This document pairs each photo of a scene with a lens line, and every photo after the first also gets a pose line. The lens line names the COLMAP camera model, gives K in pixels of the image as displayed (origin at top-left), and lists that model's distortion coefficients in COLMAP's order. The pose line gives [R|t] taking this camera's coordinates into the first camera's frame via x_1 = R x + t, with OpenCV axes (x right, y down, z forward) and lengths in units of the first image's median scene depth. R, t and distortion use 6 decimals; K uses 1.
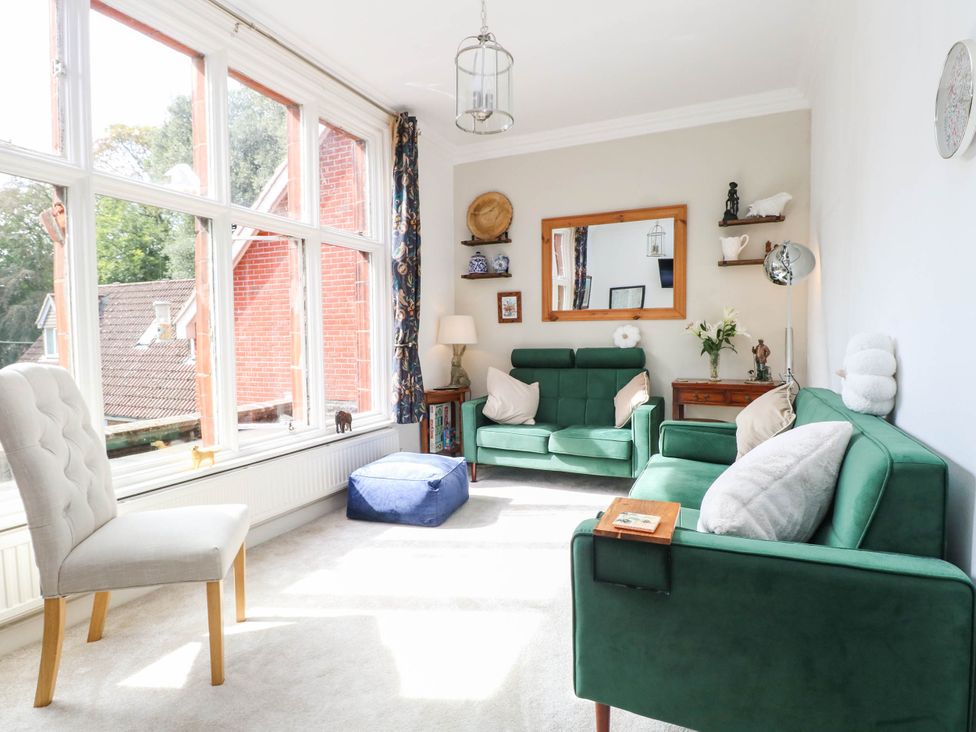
lens RADIAL K [[536.9, 0, 487.1], [0, 536.9, 363.0], [0, 0, 1]] dist [-0.017527, -0.002165]
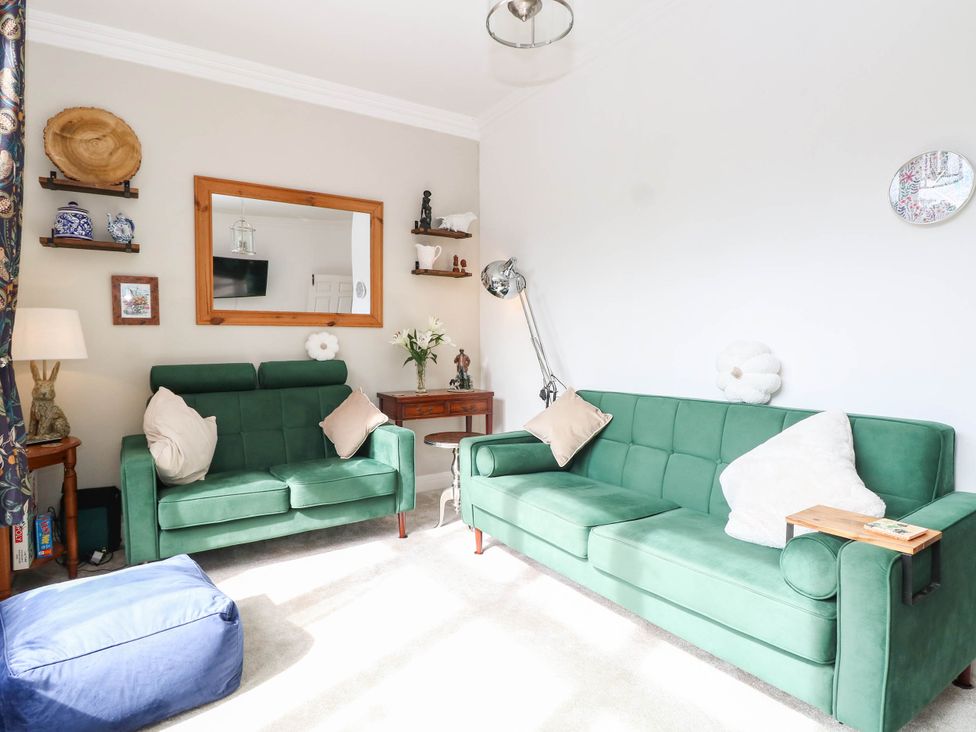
lens RADIAL K [[536.9, 0, 487.1], [0, 536.9, 363.0], [0, 0, 1]] dist [-0.017527, -0.002165]
pose [[0.532375, -0.024081, 0.846166, -0.308842], [0.044454, 0.999011, 0.000462, -0.013781], [-0.845341, 0.037369, 0.532919, 0.363510]]
